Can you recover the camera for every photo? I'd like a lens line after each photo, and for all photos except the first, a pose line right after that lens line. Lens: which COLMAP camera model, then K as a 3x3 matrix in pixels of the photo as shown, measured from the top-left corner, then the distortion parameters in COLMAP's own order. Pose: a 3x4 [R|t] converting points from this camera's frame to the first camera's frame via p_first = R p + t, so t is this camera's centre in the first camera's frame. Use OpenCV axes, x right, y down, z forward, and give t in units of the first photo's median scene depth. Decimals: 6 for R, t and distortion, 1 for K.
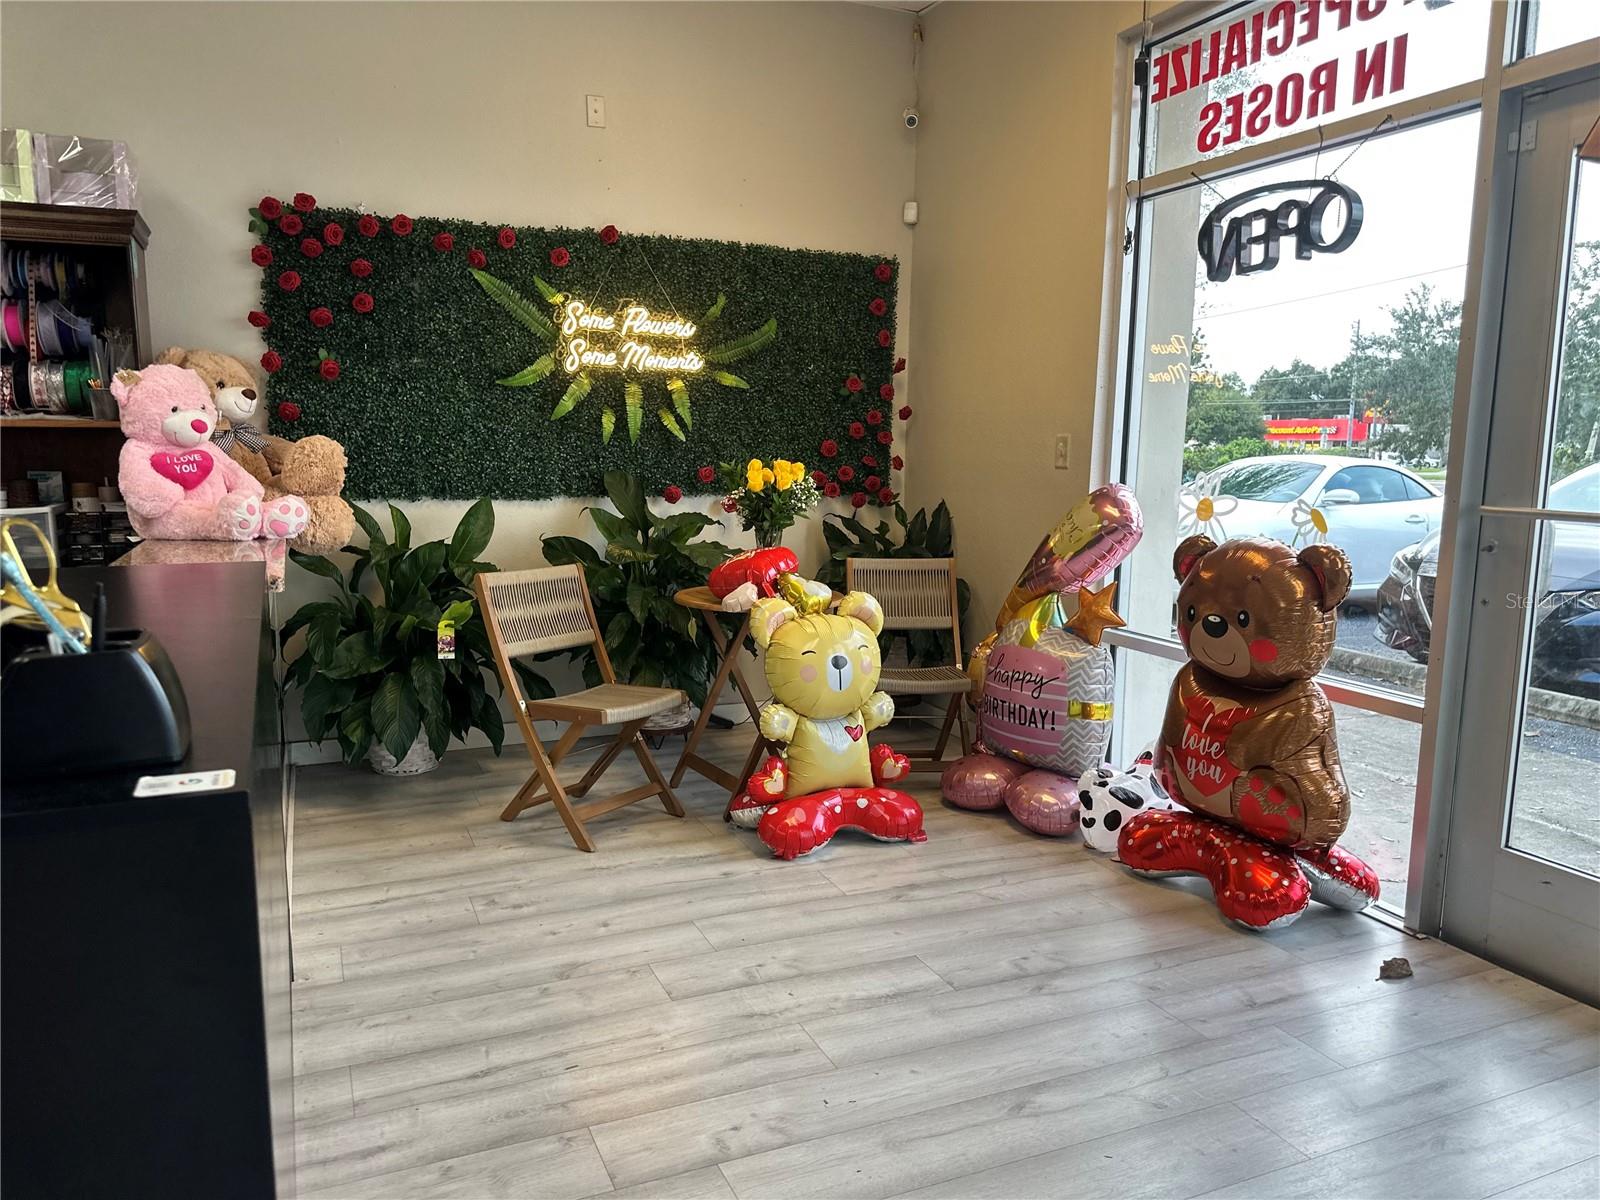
lens RADIAL K [[1127.3, 0, 818.3], [0, 1127.3, 624.9], [0, 0, 1]] dist [0.042989, -0.056226]
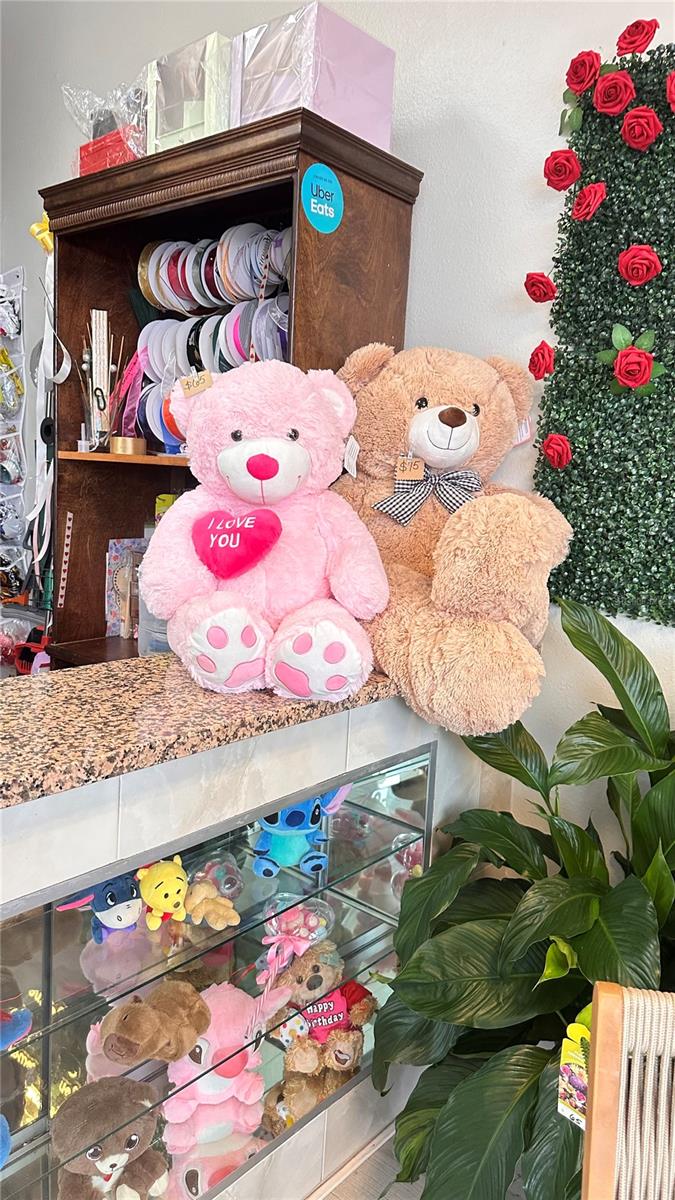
lens RADIAL K [[844.8, 0, 330.1], [0, 844.8, 591.3], [0, 0, 1]] dist [0.039219, -0.055052]
pose [[0.417366, 0.138958, -0.898052, -0.131371], [-0.188523, 0.979980, 0.064019, -0.124972], [0.888968, 0.142584, 0.435207, 0.724991]]
